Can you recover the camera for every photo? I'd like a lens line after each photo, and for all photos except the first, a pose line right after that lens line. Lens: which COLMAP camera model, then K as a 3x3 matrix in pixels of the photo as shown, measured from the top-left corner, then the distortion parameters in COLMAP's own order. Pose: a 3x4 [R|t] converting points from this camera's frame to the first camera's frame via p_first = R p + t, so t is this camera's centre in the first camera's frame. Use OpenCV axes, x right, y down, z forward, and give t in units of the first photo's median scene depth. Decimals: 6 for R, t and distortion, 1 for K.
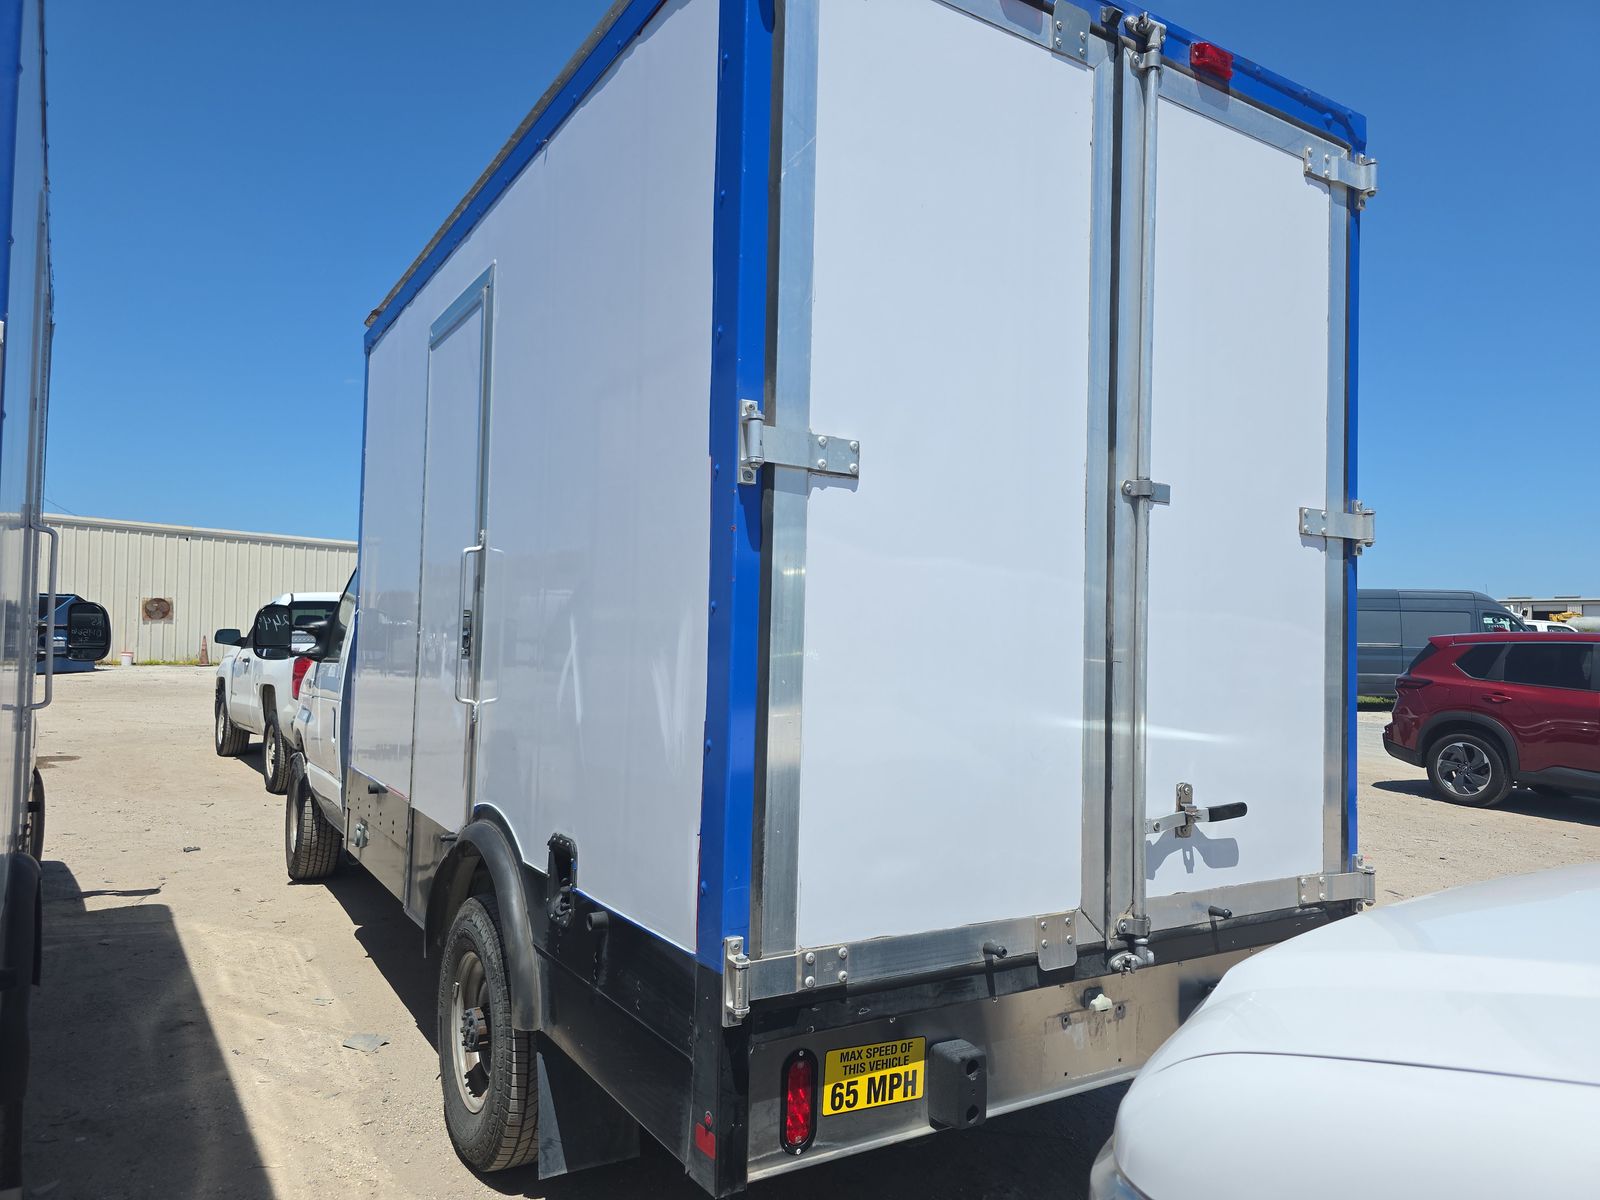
lens RADIAL K [[1094.4, 0, 800.0], [0, 1094.4, 600.0], [0, 0, 1]] dist [0.002337, -0.003132]
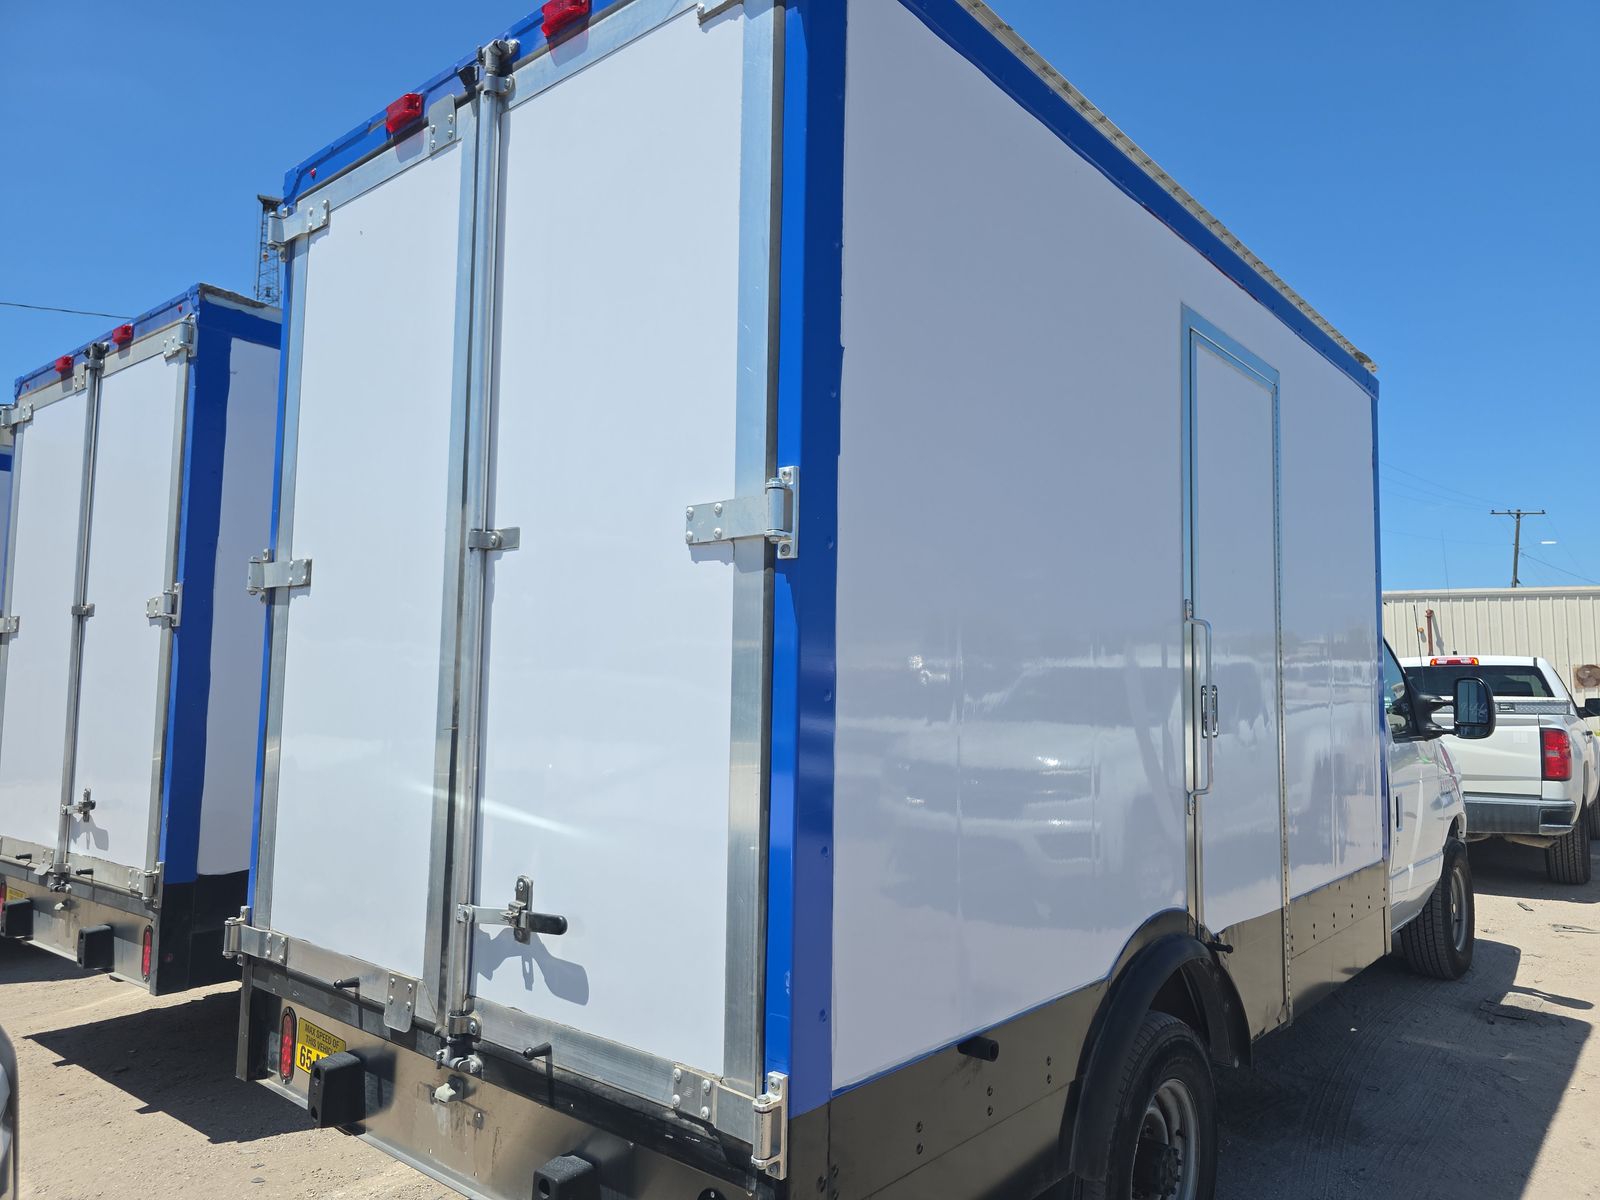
lens RADIAL K [[1094.4, 0, 800.0], [0, 1094.4, 600.0], [0, 0, 1]] dist [0.002337, -0.003132]
pose [[0.306490, -0.098454, -0.946768, 1.248737], [0.037362, 0.995114, -0.091387, 0.042034], [0.951140, -0.007364, 0.308671, 0.961377]]
